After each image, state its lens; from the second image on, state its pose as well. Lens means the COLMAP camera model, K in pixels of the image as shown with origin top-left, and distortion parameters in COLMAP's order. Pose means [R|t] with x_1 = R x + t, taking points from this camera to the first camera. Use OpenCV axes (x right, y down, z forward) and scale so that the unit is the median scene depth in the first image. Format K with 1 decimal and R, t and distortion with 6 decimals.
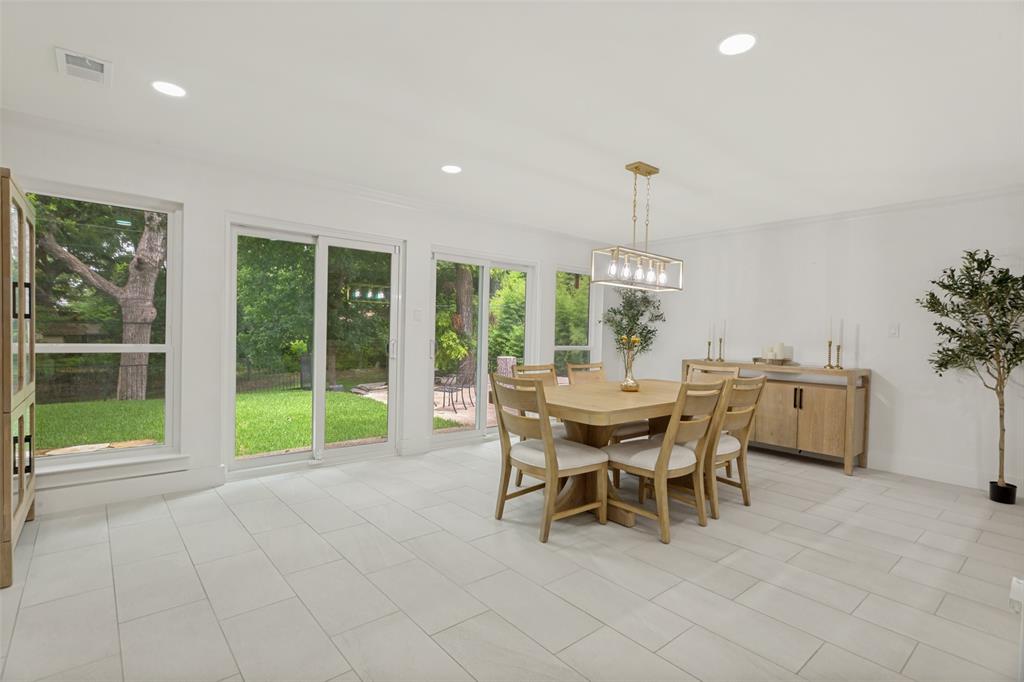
lens RADIAL K [[493.1, 0, 512.7], [0, 493.1, 340.4], [0, 0, 1]] dist [0.004793, 0.001149]
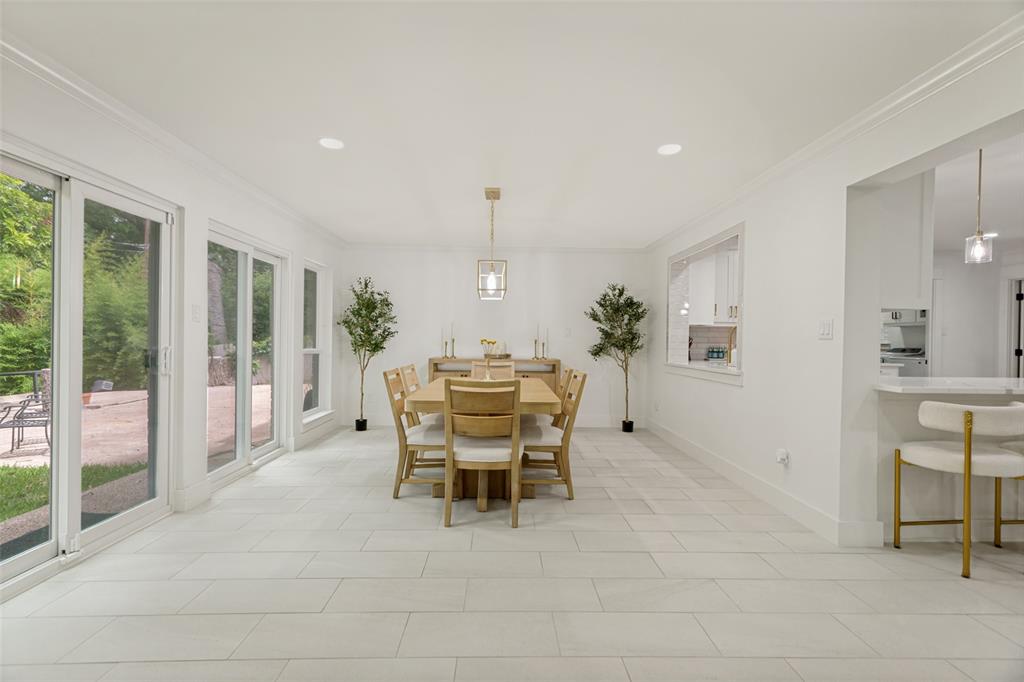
lens RADIAL K [[493.1, 0, 509.8], [0, 493.1, 340.3], [0, 0, 1]] dist [0.004793, 0.001149]
pose [[0.630172, -0.017094, 0.776267, -0.563701], [0.015120, 0.999838, 0.009743, -0.013521], [-0.776308, 0.005598, 0.630328, 0.224029]]
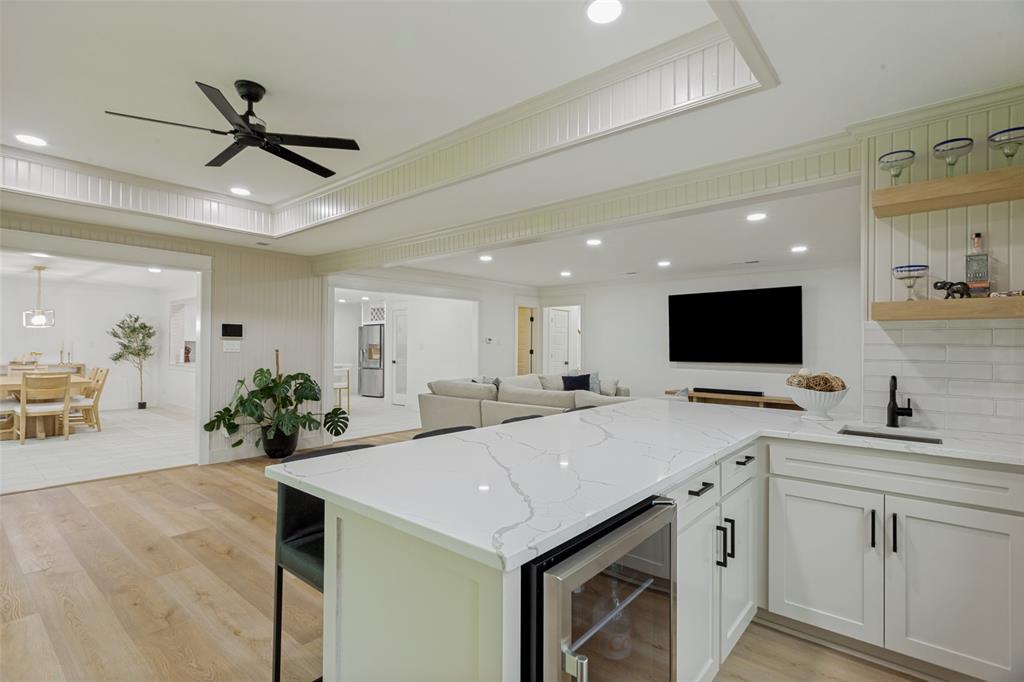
lens RADIAL K [[493.1, 0, 510.9], [0, 493.1, 342.2], [0, 0, 1]] dist [0.004793, 0.001149]
pose [[-0.160319, -0.014174, 0.986963, -1.861611], [0.005158, 0.999871, 0.015197, -0.061485], [-0.987052, 0.007527, -0.160225, -0.514037]]
